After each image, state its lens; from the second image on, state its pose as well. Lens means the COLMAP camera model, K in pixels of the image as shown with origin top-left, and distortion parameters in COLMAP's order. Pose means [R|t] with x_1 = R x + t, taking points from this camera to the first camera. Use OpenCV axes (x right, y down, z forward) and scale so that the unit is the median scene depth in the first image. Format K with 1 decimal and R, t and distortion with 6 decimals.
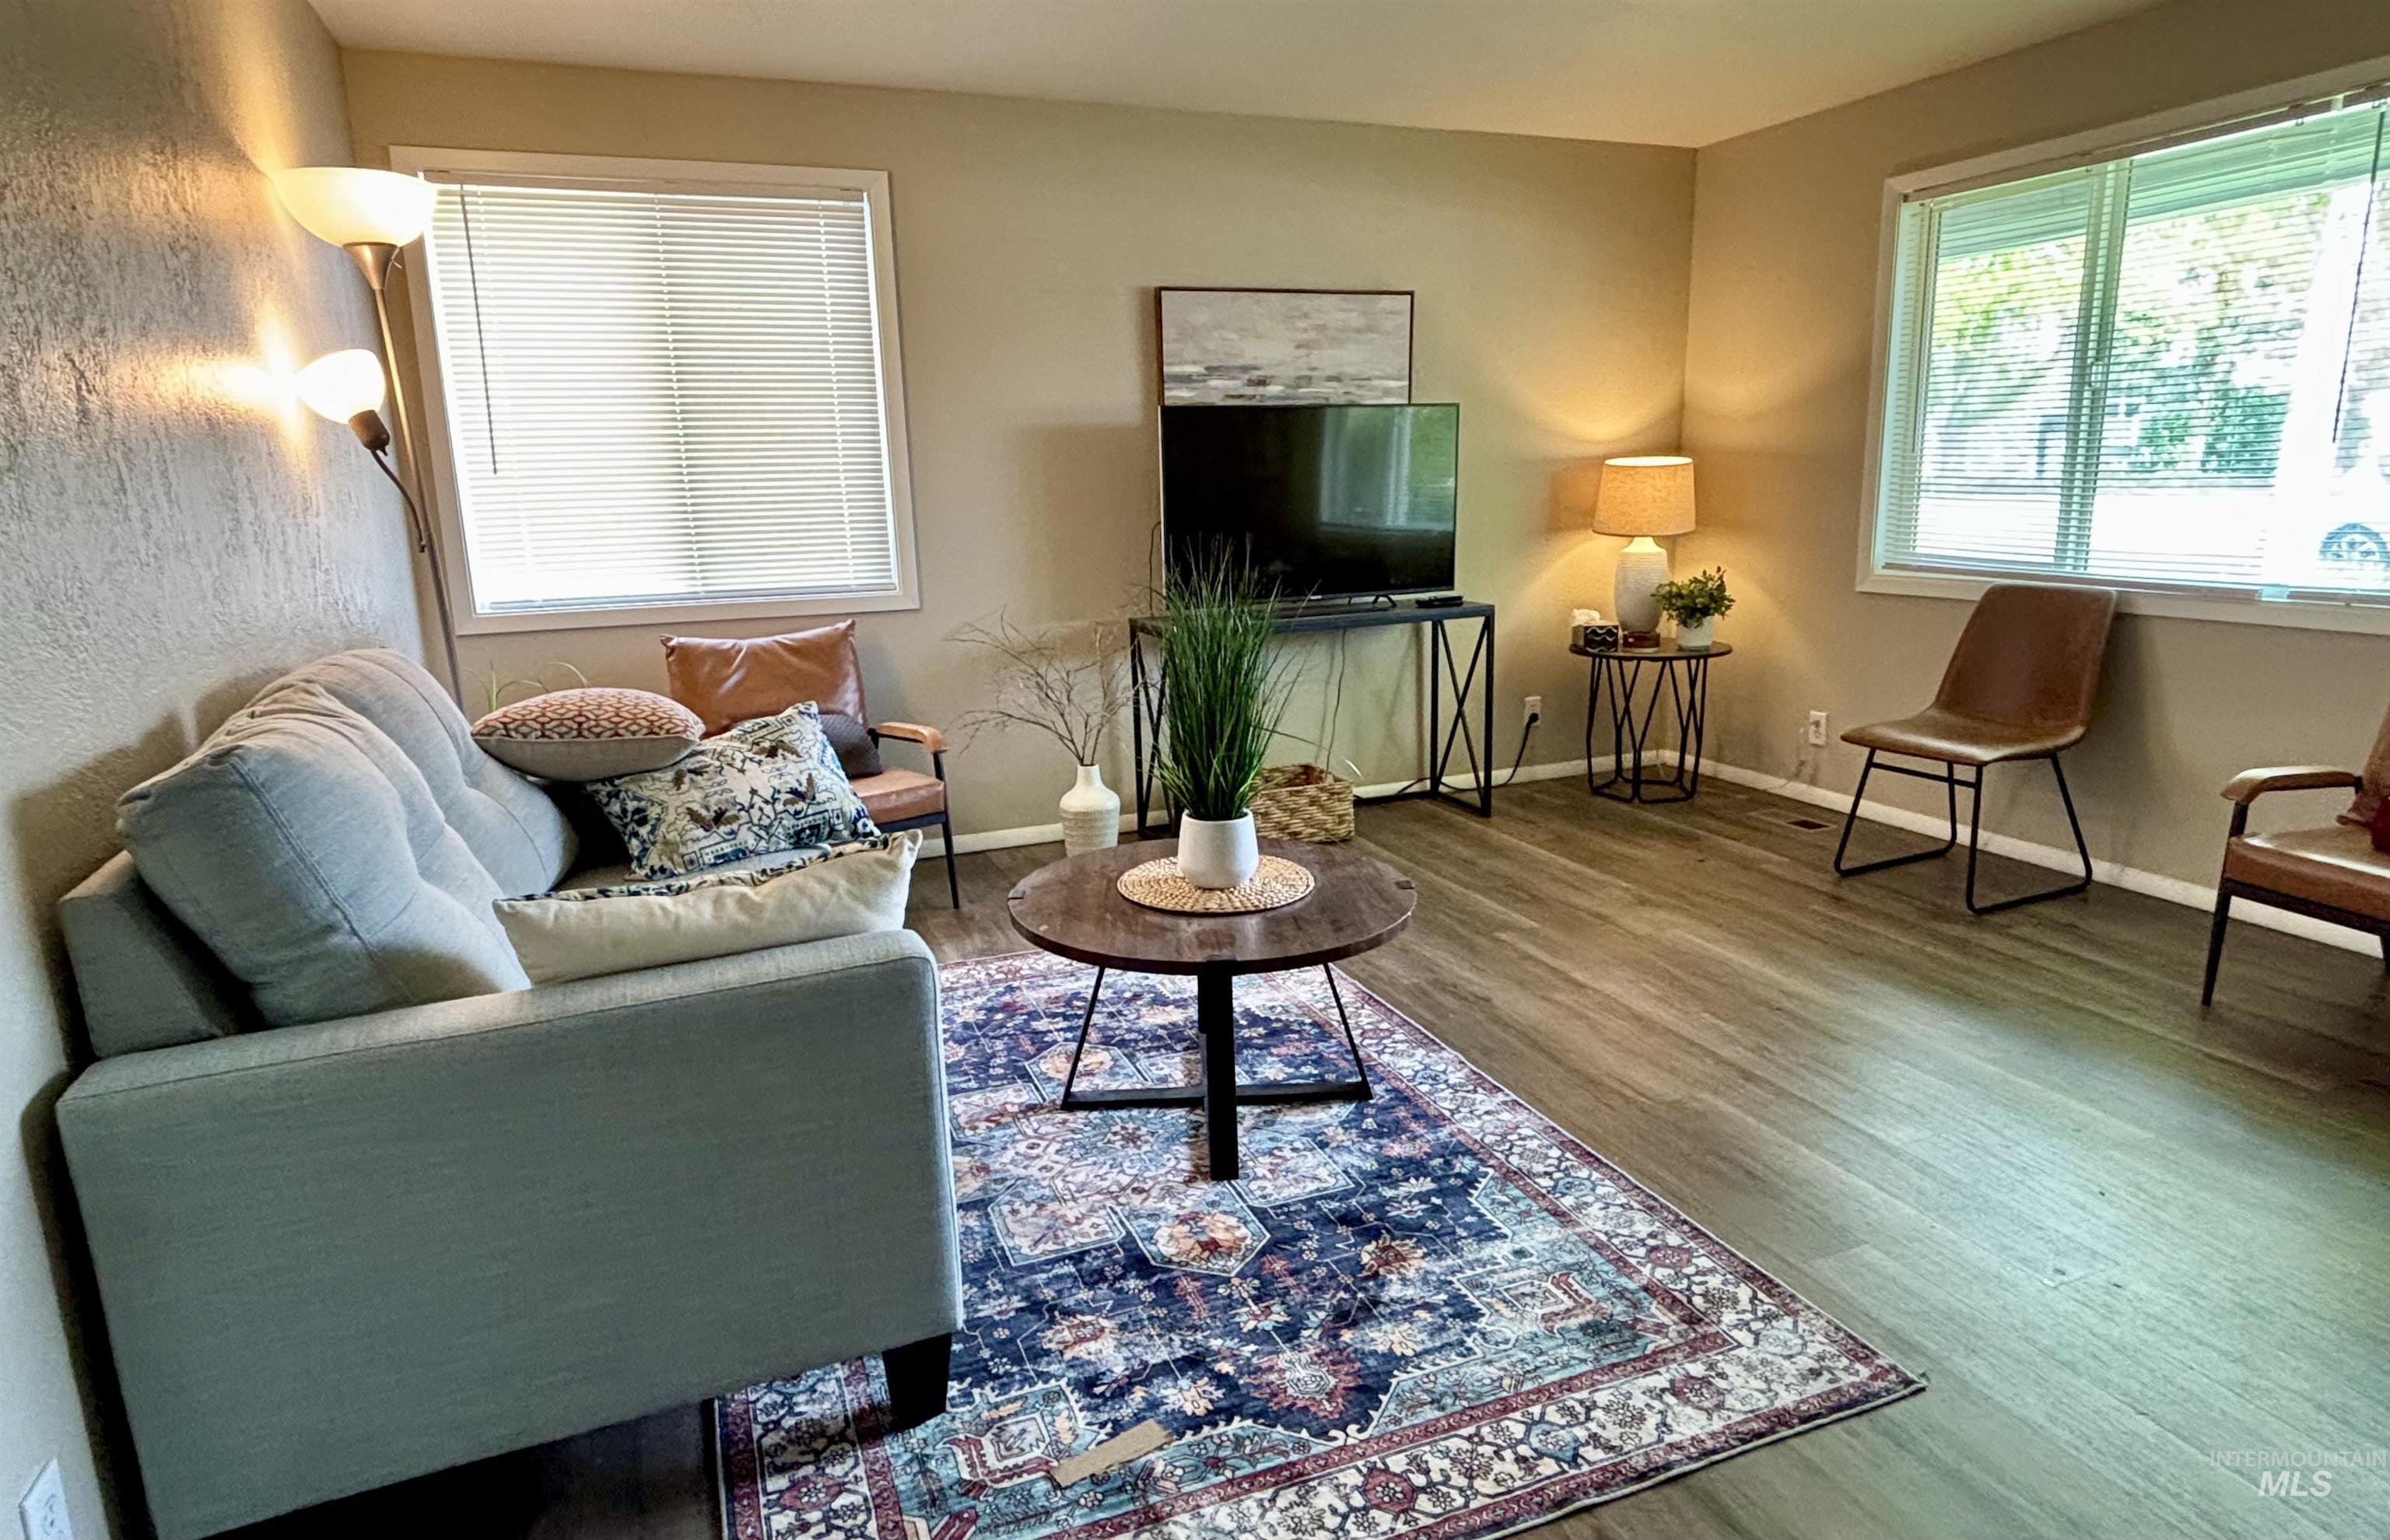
lens RADIAL K [[1319.9, 0, 1192.5], [0, 1319.9, 765.1], [0, 0, 1]] dist [0.003606, -0.001558]
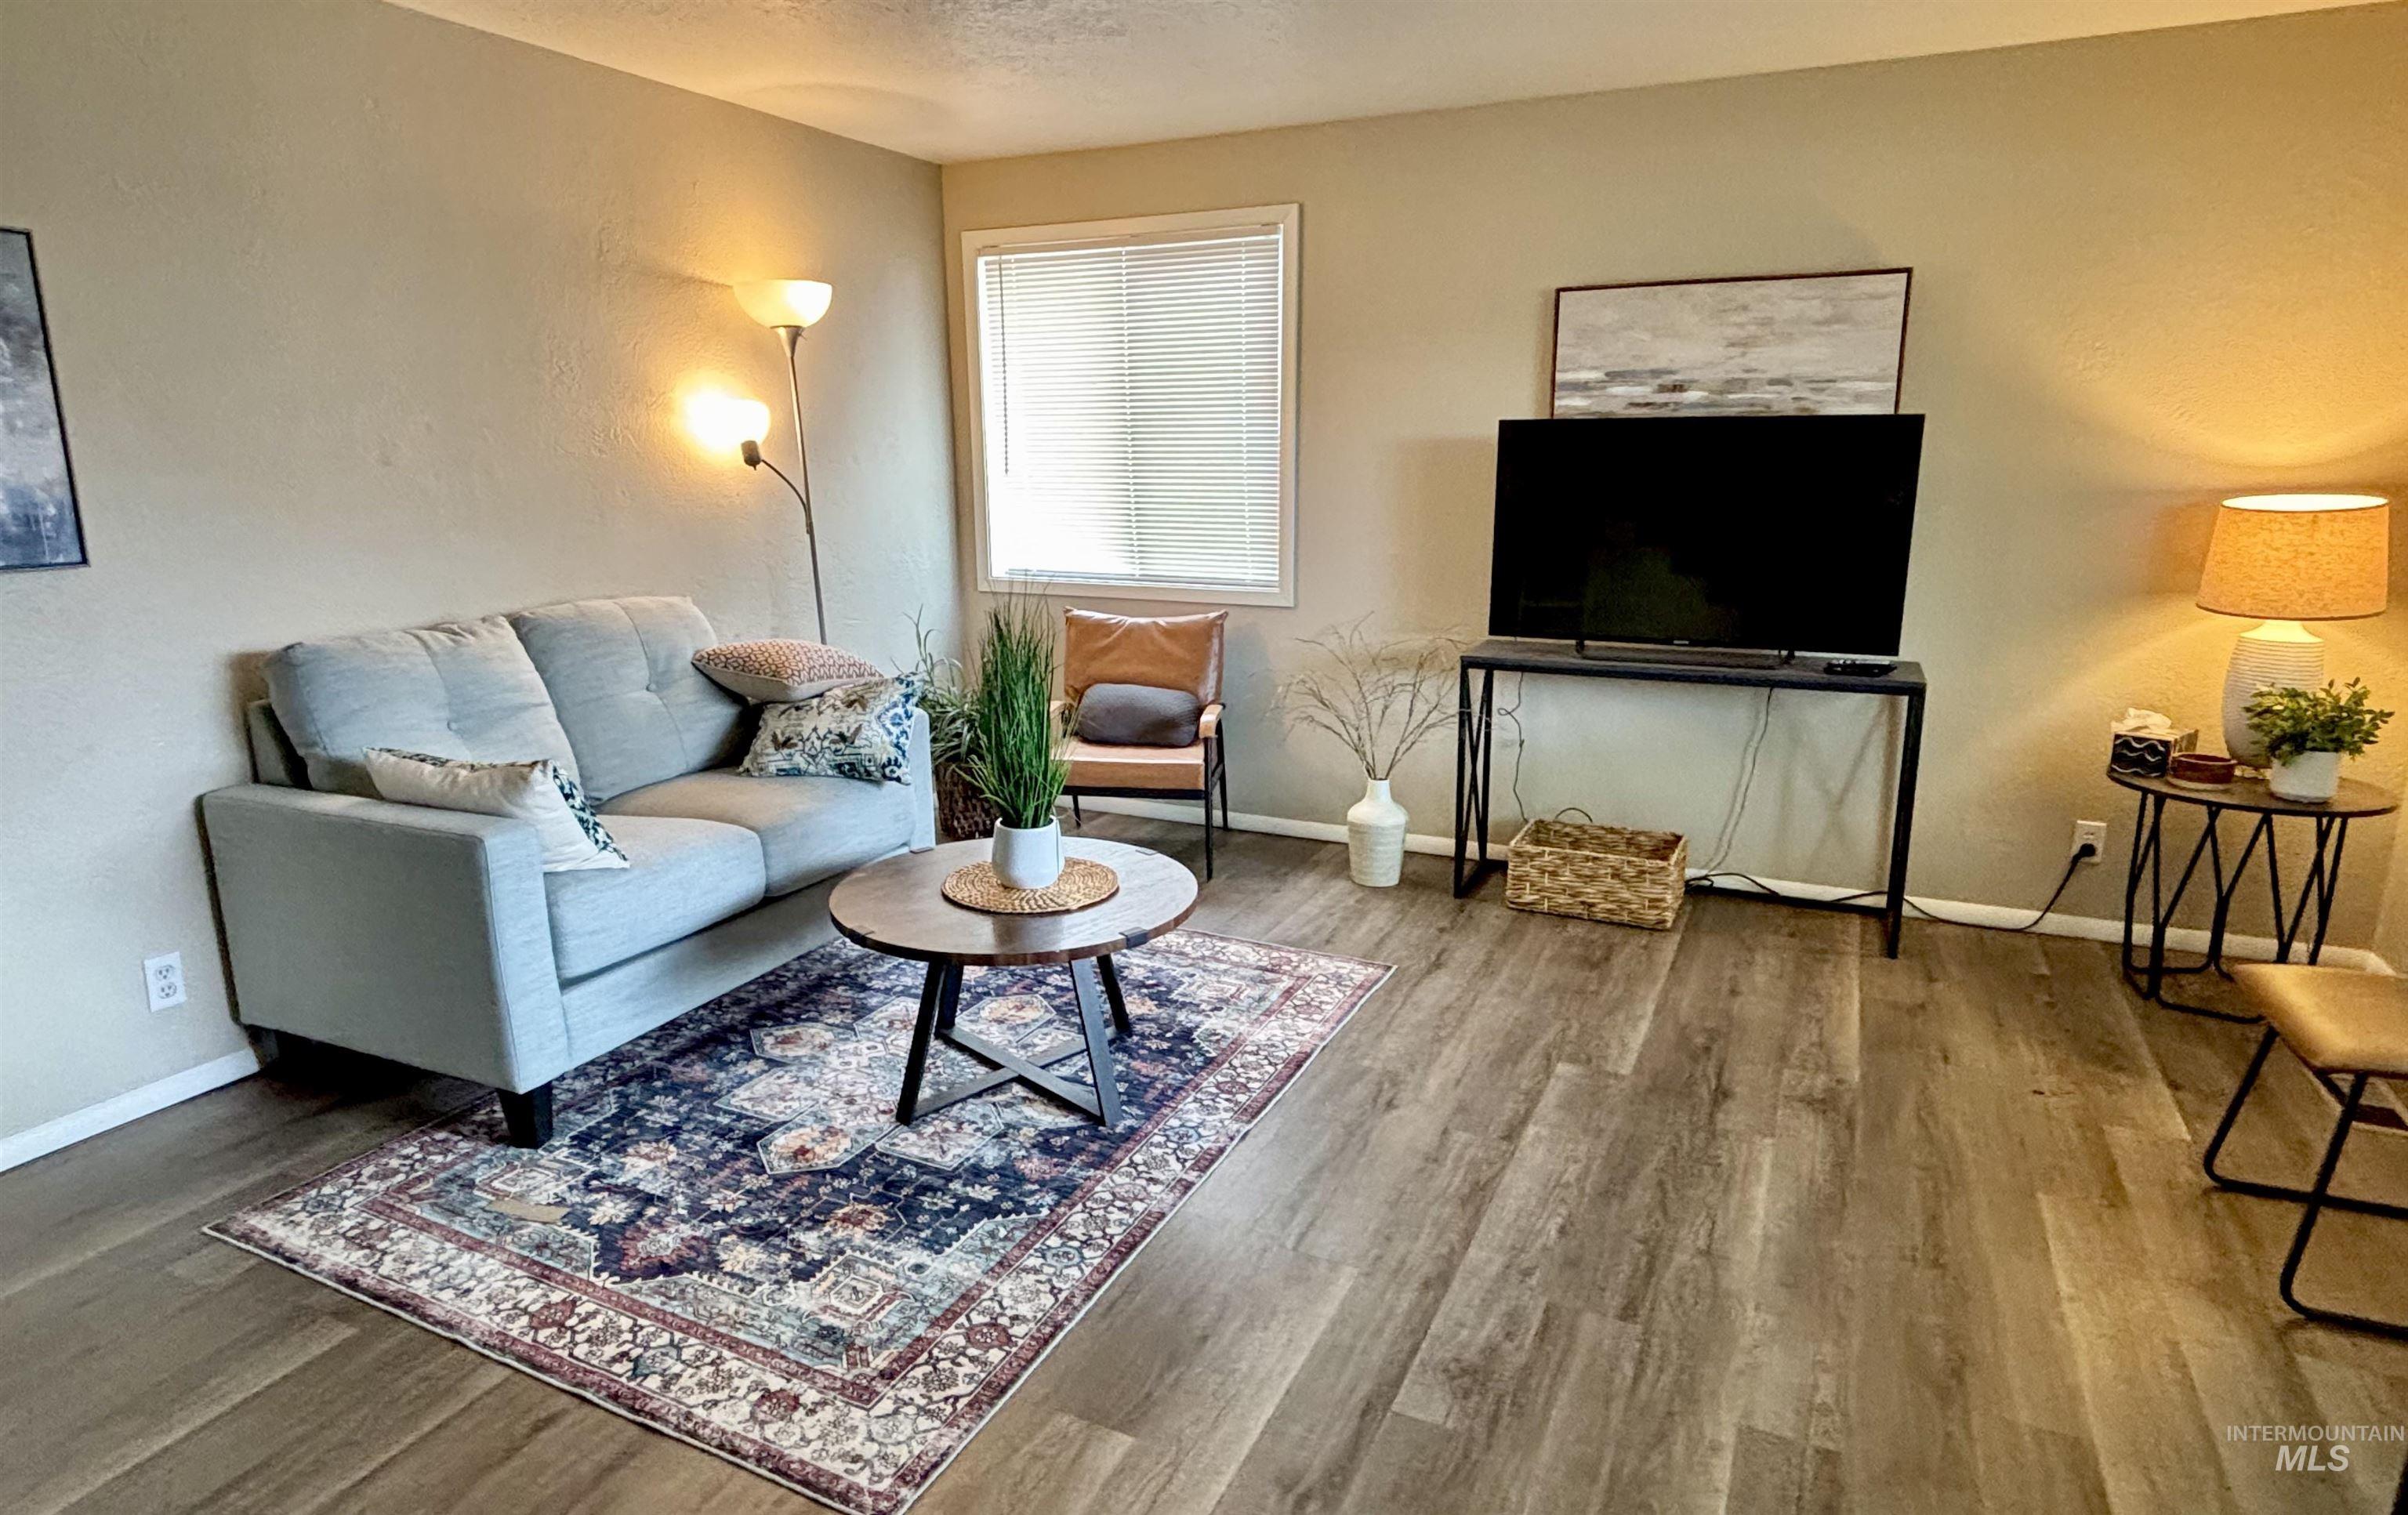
lens RADIAL K [[1347.5, 0, 1201.1], [0, 1347.5, 755.8], [0, 0, 1]] dist [0.006769, -0.003196]
pose [[0.678335, 0.185221, -0.711024, 0.724819], [-0.170771, 0.980948, 0.092617, -0.116735], [0.714632, 0.058597, 0.697042, 0.247779]]
